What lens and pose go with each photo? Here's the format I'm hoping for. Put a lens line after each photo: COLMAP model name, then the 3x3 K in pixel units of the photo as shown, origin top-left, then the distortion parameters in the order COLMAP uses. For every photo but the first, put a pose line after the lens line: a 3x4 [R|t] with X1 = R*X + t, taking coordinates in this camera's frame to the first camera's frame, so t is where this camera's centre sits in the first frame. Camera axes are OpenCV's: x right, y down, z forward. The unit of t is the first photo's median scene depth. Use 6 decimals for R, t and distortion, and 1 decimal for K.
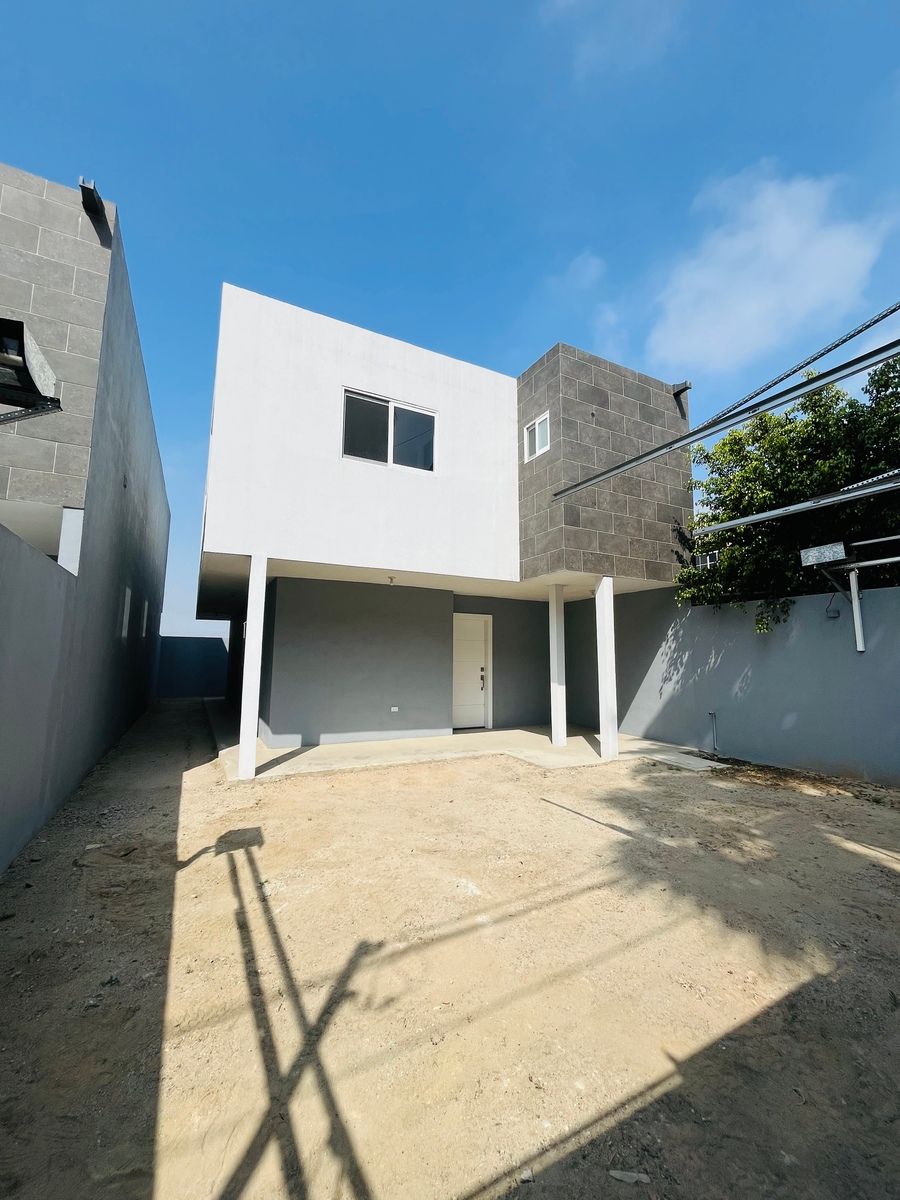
lens RADIAL K [[487.3, 0, 452.7], [0, 487.3, 597.2], [0, 0, 1]] dist [-0.006285, 0.000691]
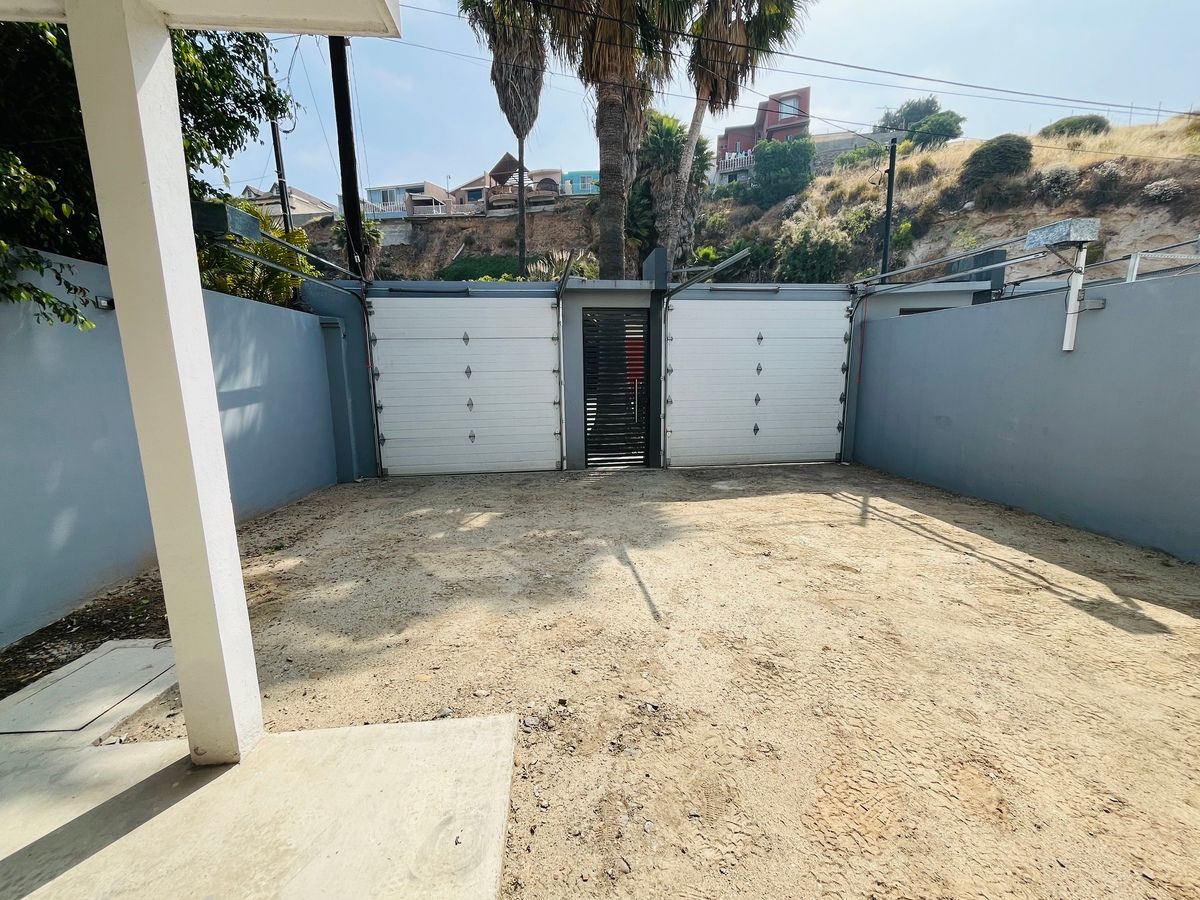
lens RADIAL K [[487.3, 0, 596.0], [0, 487.3, 448.8], [0, 0, 1]] dist [-0.006285, 0.000691]
pose [[-0.924666, -0.056450, 0.376570, 0.059185], [-0.040209, 0.997896, 0.050859, 0.255989], [-0.378649, 0.031887, -0.924991, 2.246922]]
